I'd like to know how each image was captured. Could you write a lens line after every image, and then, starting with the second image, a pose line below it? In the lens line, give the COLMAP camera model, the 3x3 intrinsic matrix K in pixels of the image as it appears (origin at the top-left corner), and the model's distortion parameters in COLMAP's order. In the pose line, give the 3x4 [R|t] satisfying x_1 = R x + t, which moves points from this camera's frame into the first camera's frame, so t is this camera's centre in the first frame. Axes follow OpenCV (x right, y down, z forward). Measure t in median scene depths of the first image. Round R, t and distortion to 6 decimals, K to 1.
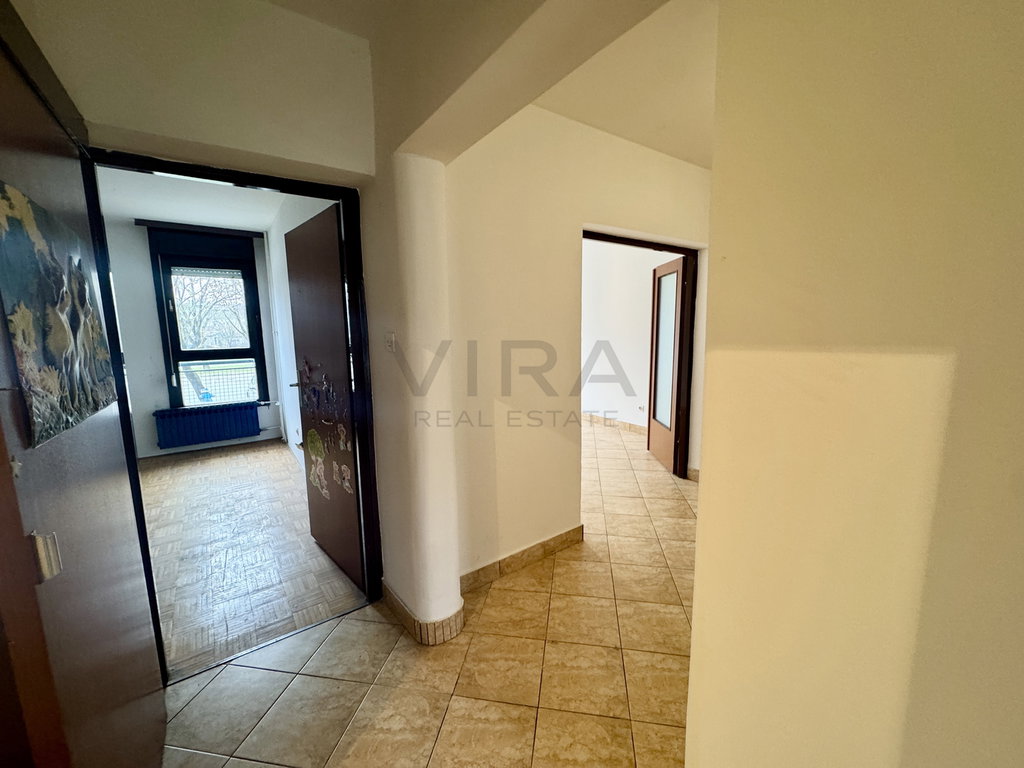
lens RADIAL K [[407.1, 0, 510.6], [0, 407.1, 385.2], [0, 0, 1]] dist [-0.002141, -0.000212]
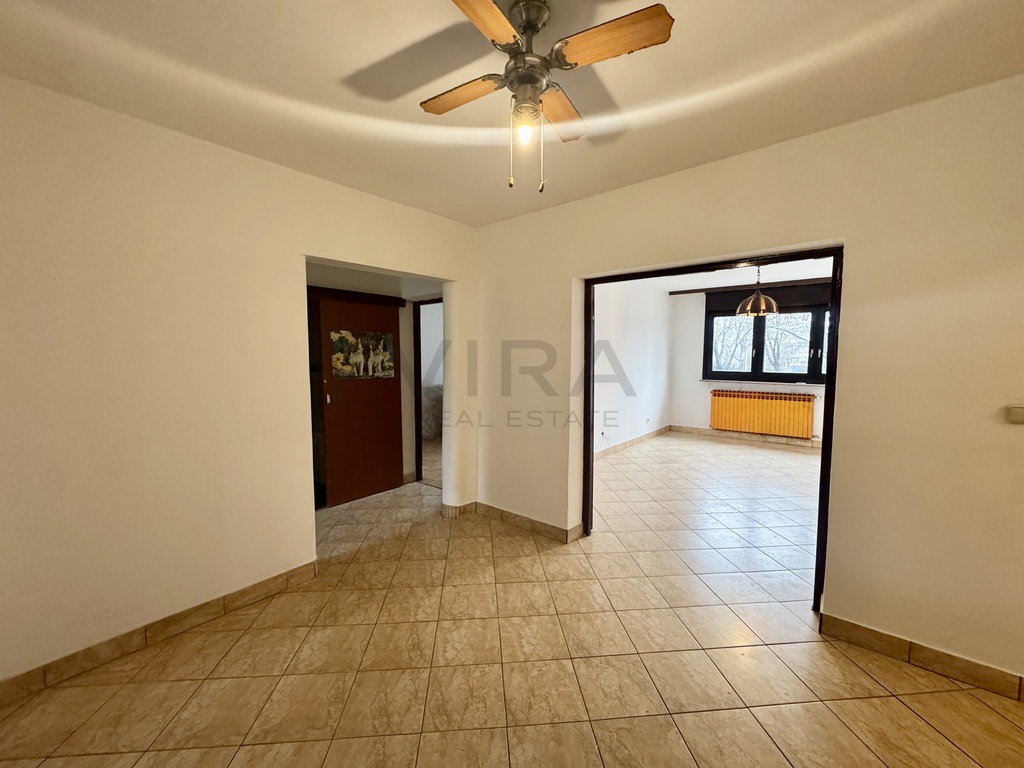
lens RADIAL K [[407.1, 0, 510.6], [0, 407.1, 385.2], [0, 0, 1]] dist [-0.002141, -0.000212]
pose [[0.235766, 0.087776, -0.967838, 1.379286], [-0.142976, 0.988208, 0.054794, -0.116723], [0.961235, 0.125459, 0.245536, 0.578186]]
